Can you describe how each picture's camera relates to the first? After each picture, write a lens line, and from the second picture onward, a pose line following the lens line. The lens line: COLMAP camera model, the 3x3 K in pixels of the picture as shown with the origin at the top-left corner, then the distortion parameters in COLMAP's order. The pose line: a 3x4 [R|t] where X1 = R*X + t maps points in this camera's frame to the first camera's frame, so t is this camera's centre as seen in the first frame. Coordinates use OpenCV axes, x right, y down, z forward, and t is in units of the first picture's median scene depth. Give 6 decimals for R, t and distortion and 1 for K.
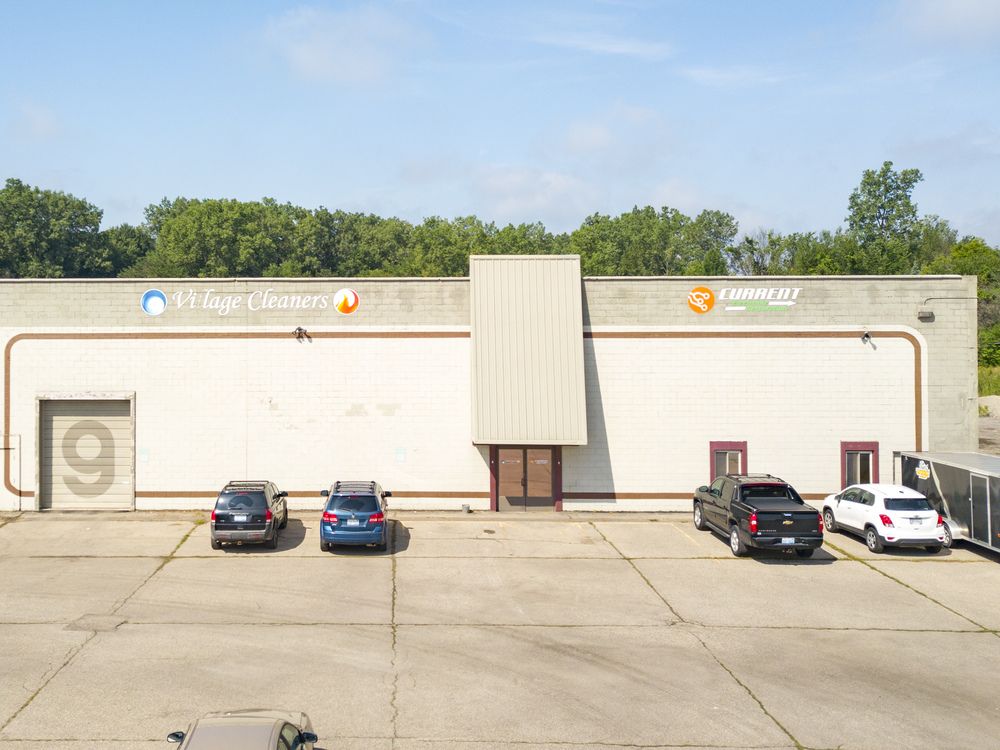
lens RADIAL K [[857.8, 0, 500.6], [0, 857.8, 322.7], [0, 0, 1]] dist [0.014060, 0.006738]
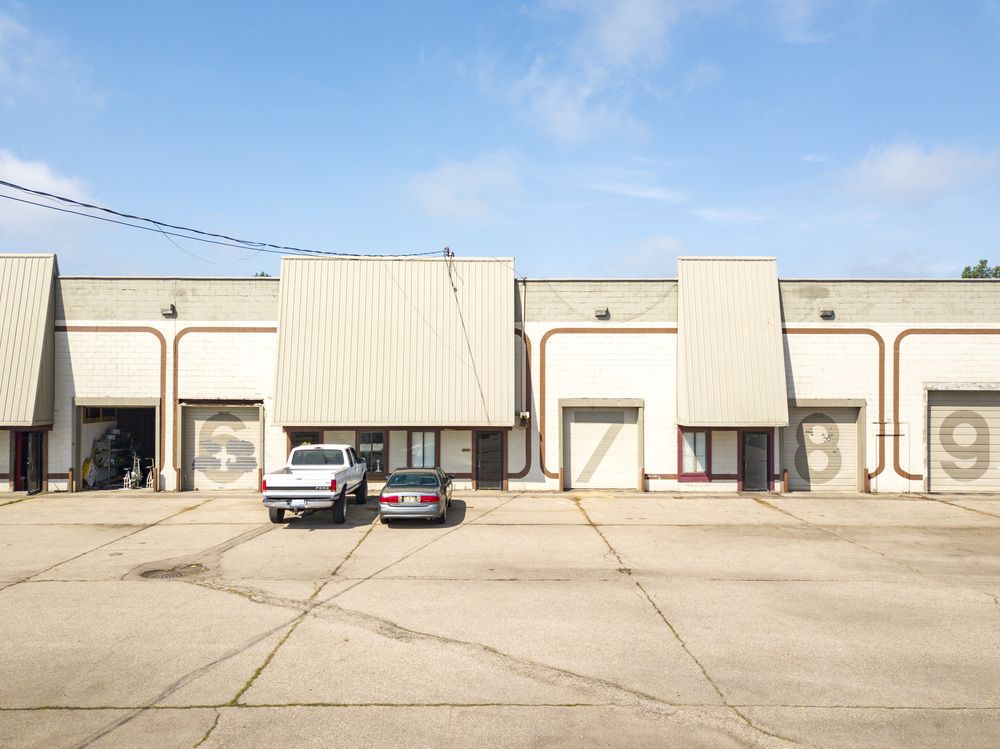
lens RADIAL K [[761.6, 0, 499.9], [0, 761.6, 332.4], [0, 0, 1]] dist [0.036636, 0.002310]
pose [[0.998933, 0.003513, 0.046055, -0.654198], [-0.004312, 0.999842, 0.017252, 0.001488], [-0.045987, -0.017432, 0.998790, 0.037364]]
